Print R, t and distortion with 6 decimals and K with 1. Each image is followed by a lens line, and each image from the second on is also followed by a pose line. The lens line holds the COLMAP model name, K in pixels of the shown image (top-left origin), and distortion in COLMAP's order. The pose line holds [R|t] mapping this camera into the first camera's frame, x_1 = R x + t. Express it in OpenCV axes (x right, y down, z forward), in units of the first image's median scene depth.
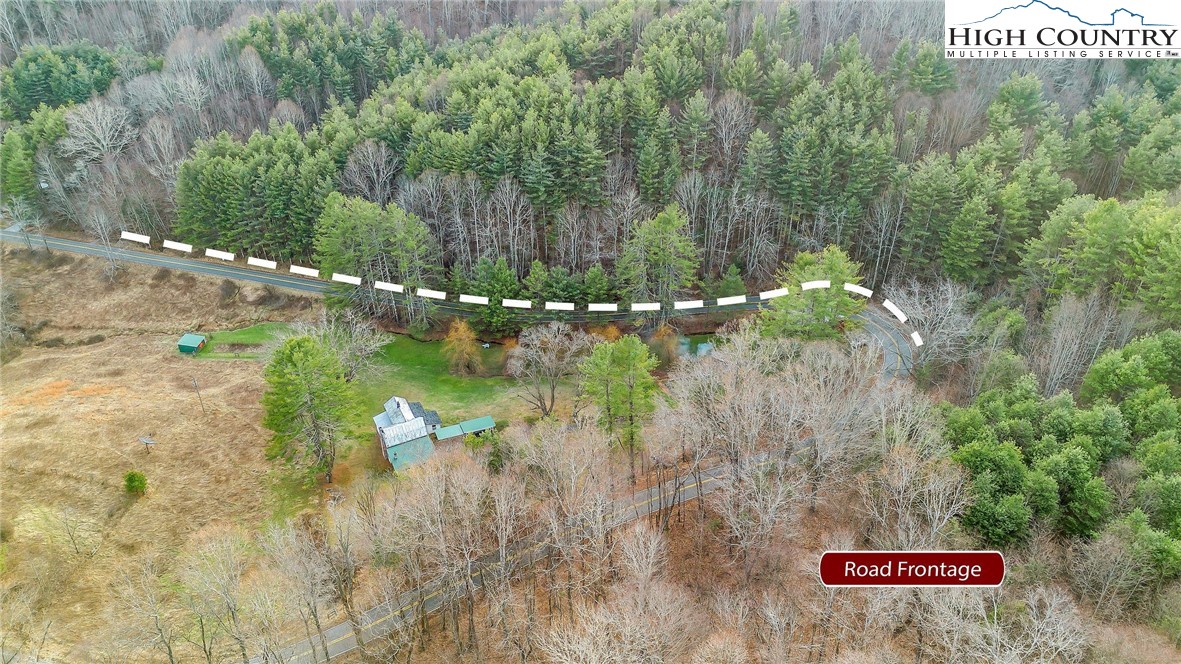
lens RADIAL K [[846.6, 0, 585.4], [0, 846.6, 329.7], [0, 0, 1]] dist [0.091695, -0.103714]
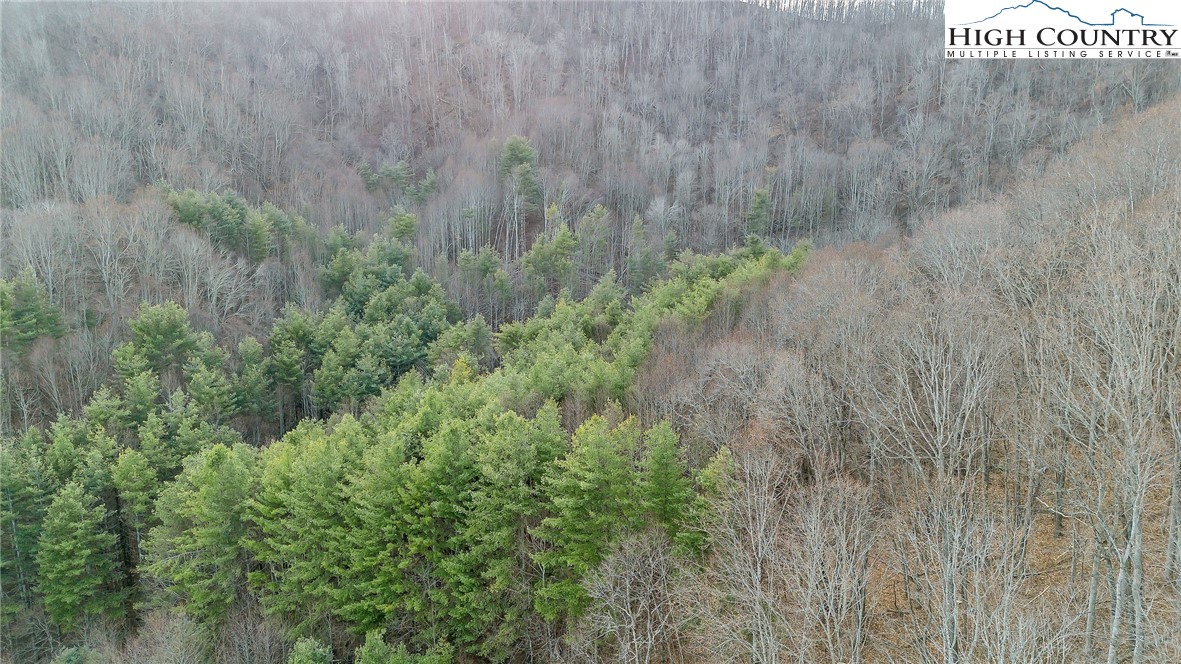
lens RADIAL K [[846.6, 0, 585.4], [0, 846.6, 329.7], [0, 0, 1]] dist [0.091695, -0.103714]
pose [[0.771886, -0.140237, 0.620102, 0.346121], [0.327367, 0.923795, -0.198581, -0.011858], [-0.544998, 0.356283, 0.758973, 0.266719]]
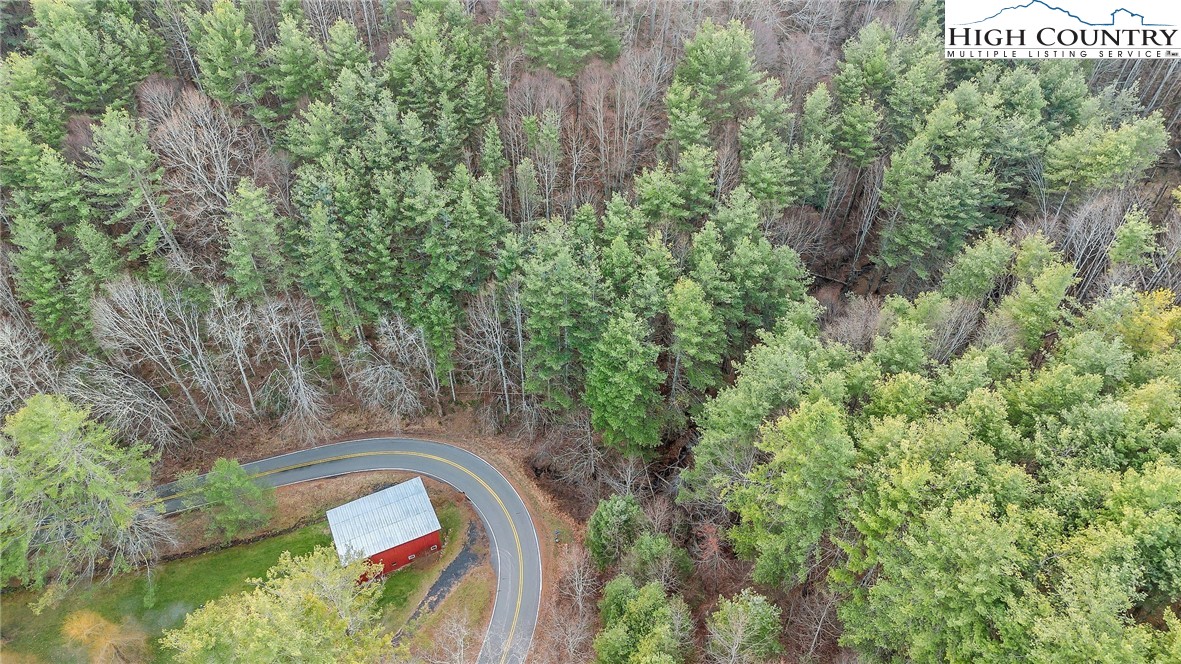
lens RADIAL K [[846.6, 0, 585.4], [0, 846.6, 329.7], [0, 0, 1]] dist [0.091695, -0.103714]
pose [[0.980430, -0.135264, 0.143042, 0.325478], [0.097238, 0.964491, 0.245563, -0.259413], [-0.171179, -0.226848, 0.958769, 0.447843]]
